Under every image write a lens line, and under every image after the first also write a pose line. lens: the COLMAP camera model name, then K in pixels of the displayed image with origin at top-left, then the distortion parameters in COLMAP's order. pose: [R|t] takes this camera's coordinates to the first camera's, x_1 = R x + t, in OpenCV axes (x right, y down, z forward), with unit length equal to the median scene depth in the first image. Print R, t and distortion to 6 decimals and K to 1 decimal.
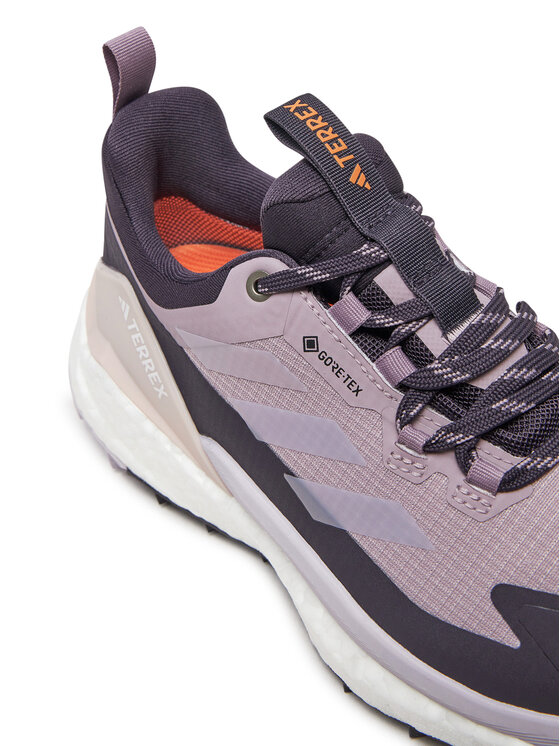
lens RADIAL K [[1086.9, 0, 280.0], [0, 1086.9, 373.0], [0, 0, 1]] dist [-0.022620, -0.024539]
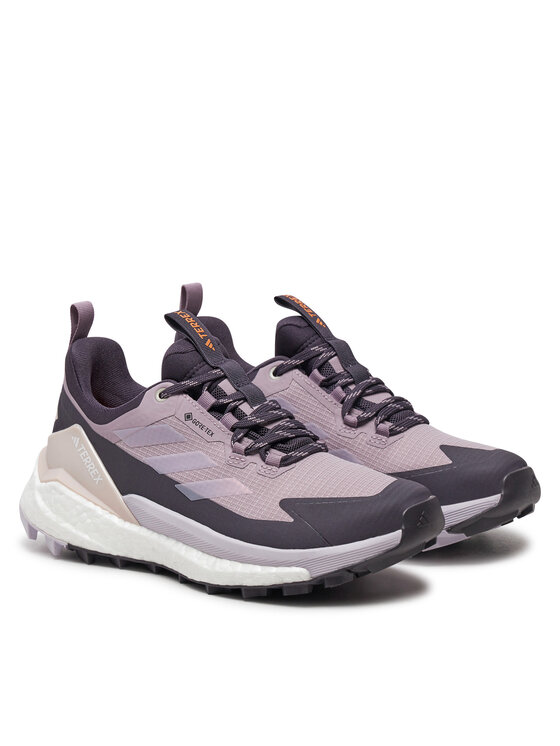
lens RADIAL K [[3504.3, 0, 280.0], [0, 3504.3, 373.0], [0, 0, 1]] dist [-0.208632, -2.932331]
pose [[0.987938, 0.029329, 0.152048, -0.834625], [0.050849, 0.866008, -0.497438, 3.300446], [-0.146265, 0.499169, 0.854071, -4.876349]]
